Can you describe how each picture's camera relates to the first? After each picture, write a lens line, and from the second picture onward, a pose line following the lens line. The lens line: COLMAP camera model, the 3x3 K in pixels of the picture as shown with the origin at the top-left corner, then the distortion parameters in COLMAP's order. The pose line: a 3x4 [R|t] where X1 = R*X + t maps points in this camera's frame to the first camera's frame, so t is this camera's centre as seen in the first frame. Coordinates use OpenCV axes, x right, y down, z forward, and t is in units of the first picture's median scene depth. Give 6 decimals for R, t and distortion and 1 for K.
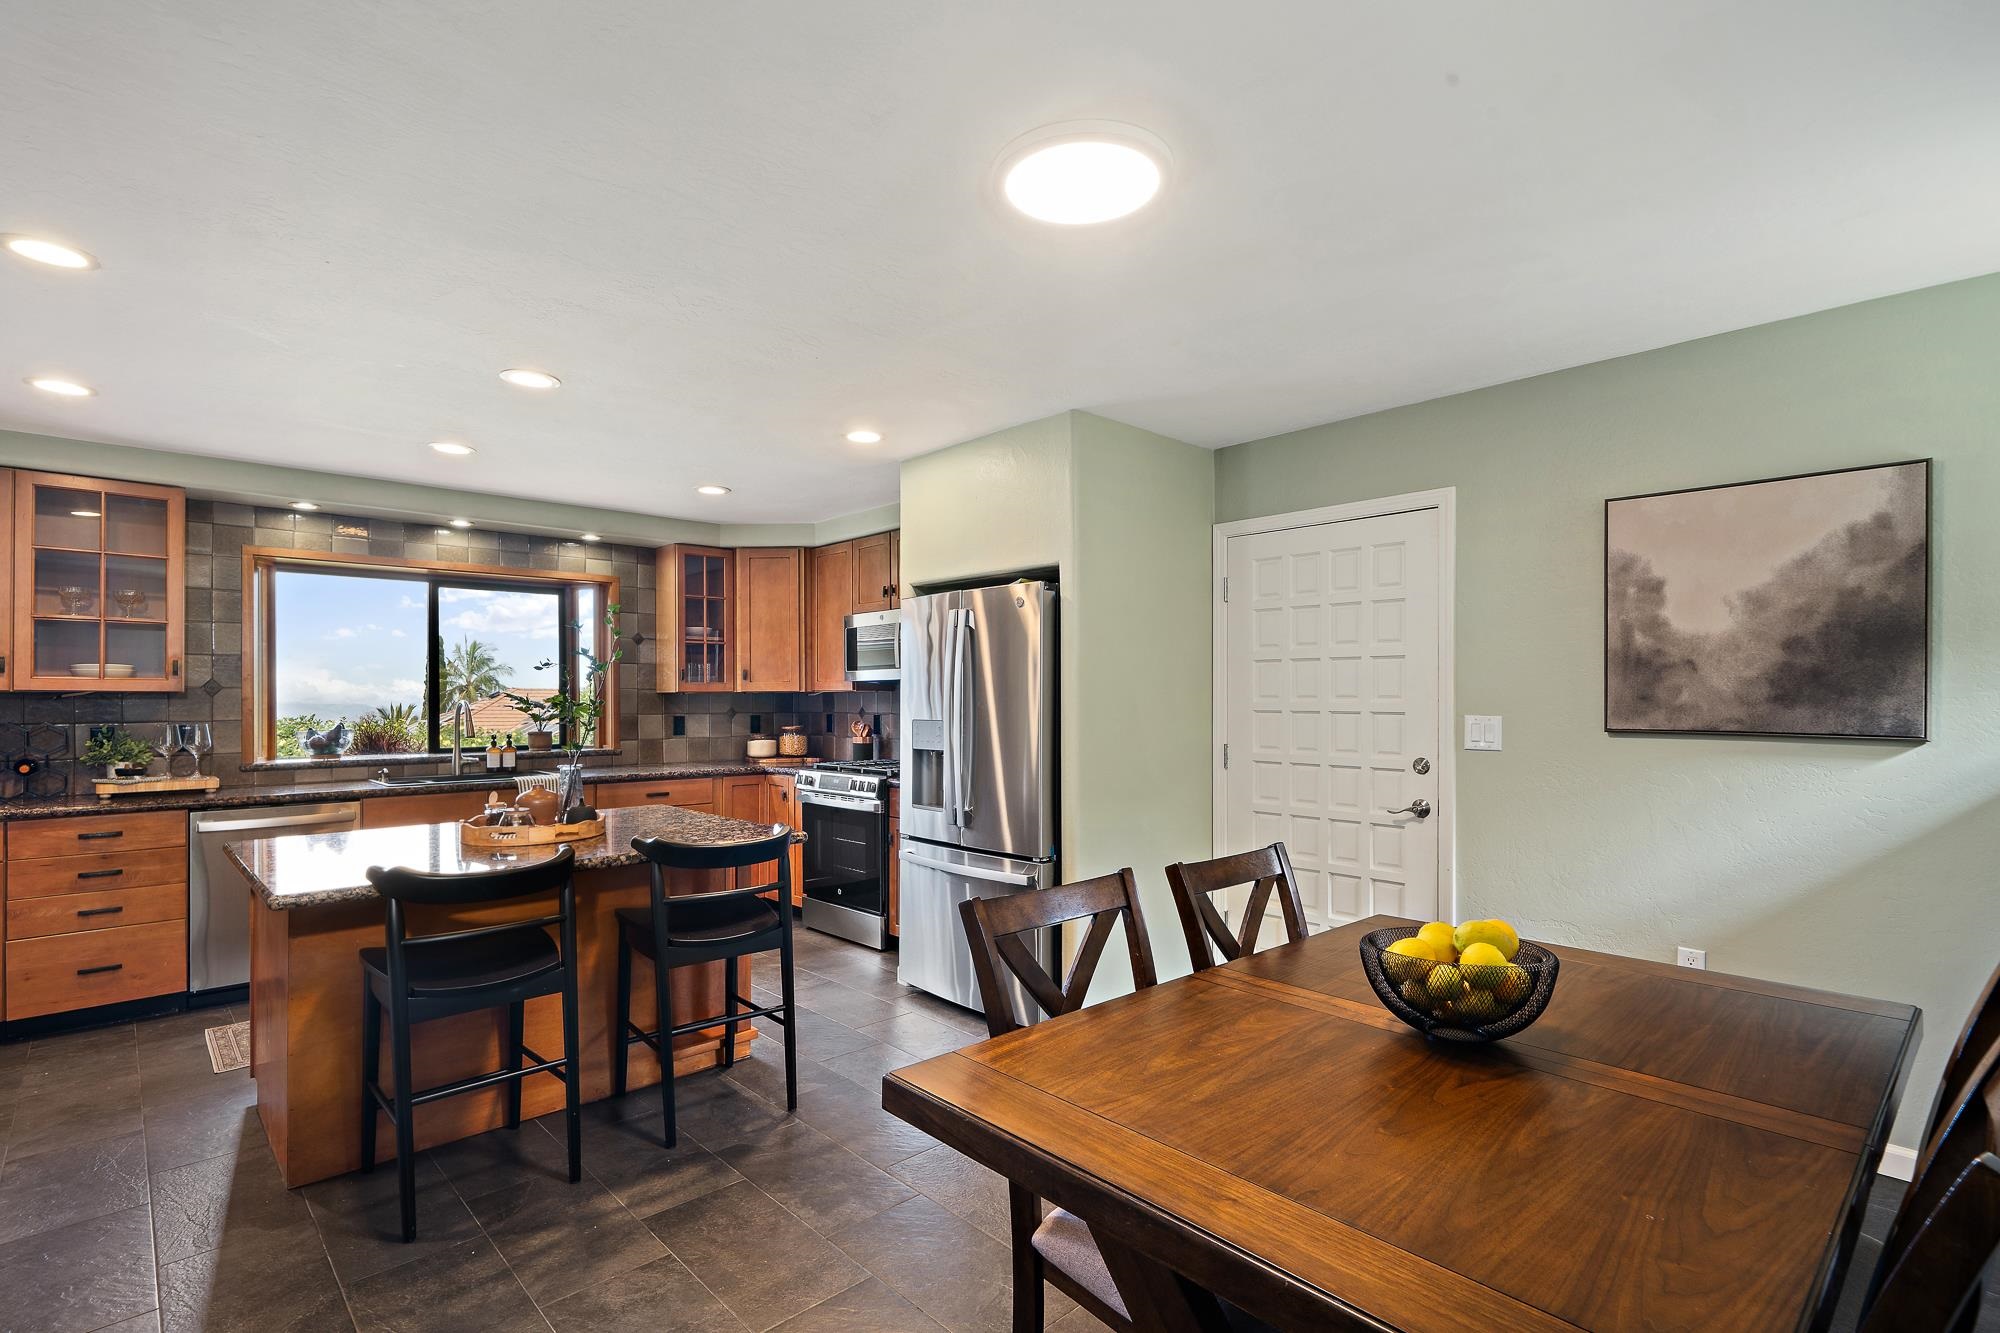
lens RADIAL K [[953.8, 0, 1000.9], [0, 953.8, 675.6], [0, 0, 1]] dist [-0.001344, -0.000312]
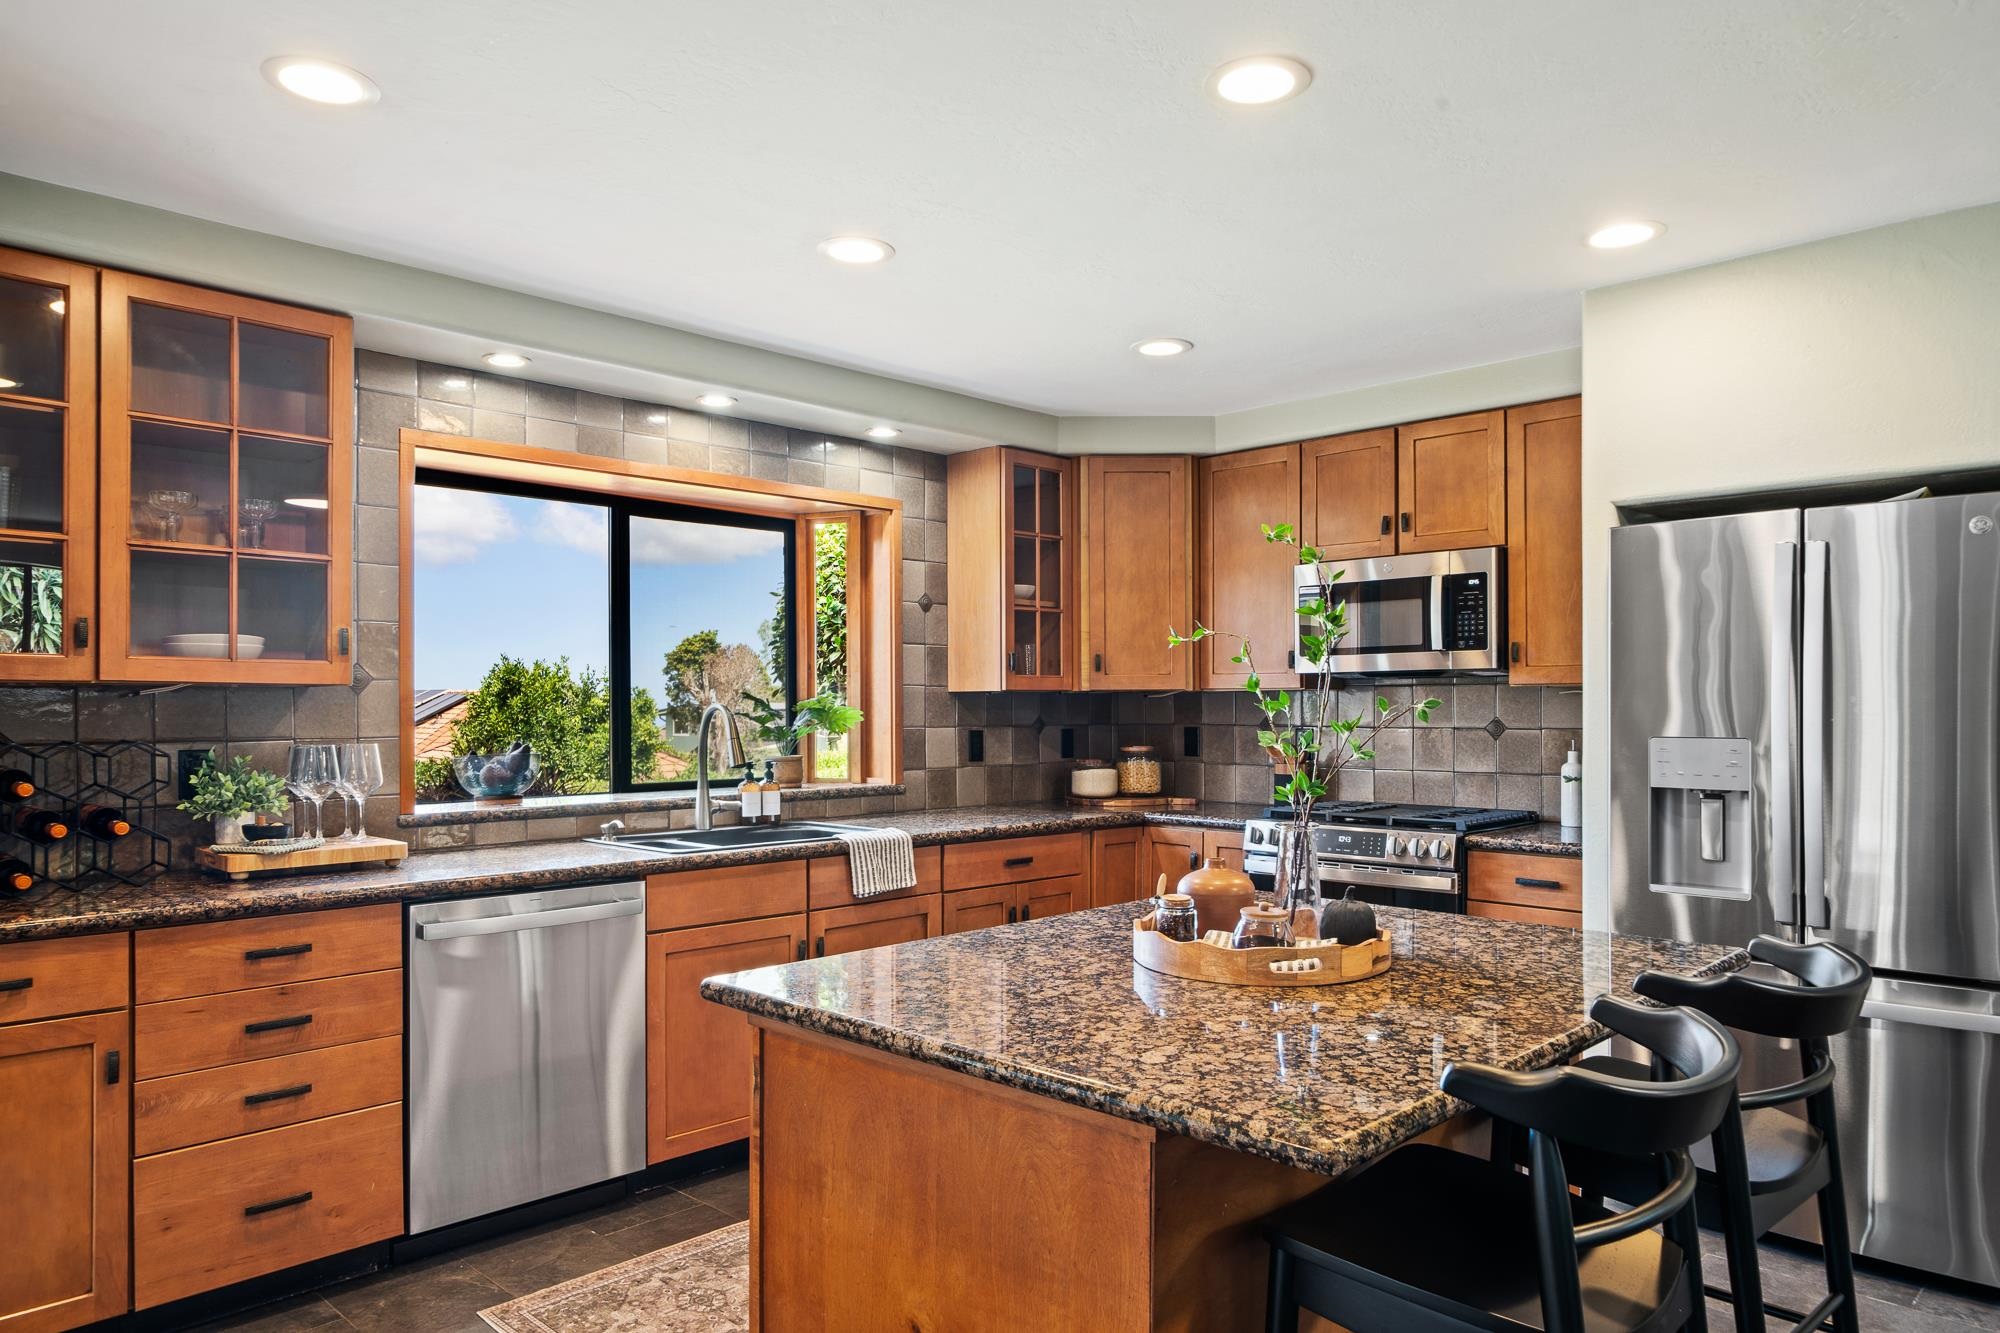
lens RADIAL K [[1322.0, 0, 999.2], [0, 1322.0, 677.9], [0, 0, 1]] dist [0.007717, 0.001721]
pose [[0.999299, 0.001284, 0.037423, -0.398817], [-0.001374, 0.999996, 0.002392, 0.007608], [-0.037420, -0.002441, 0.999297, 0.168114]]
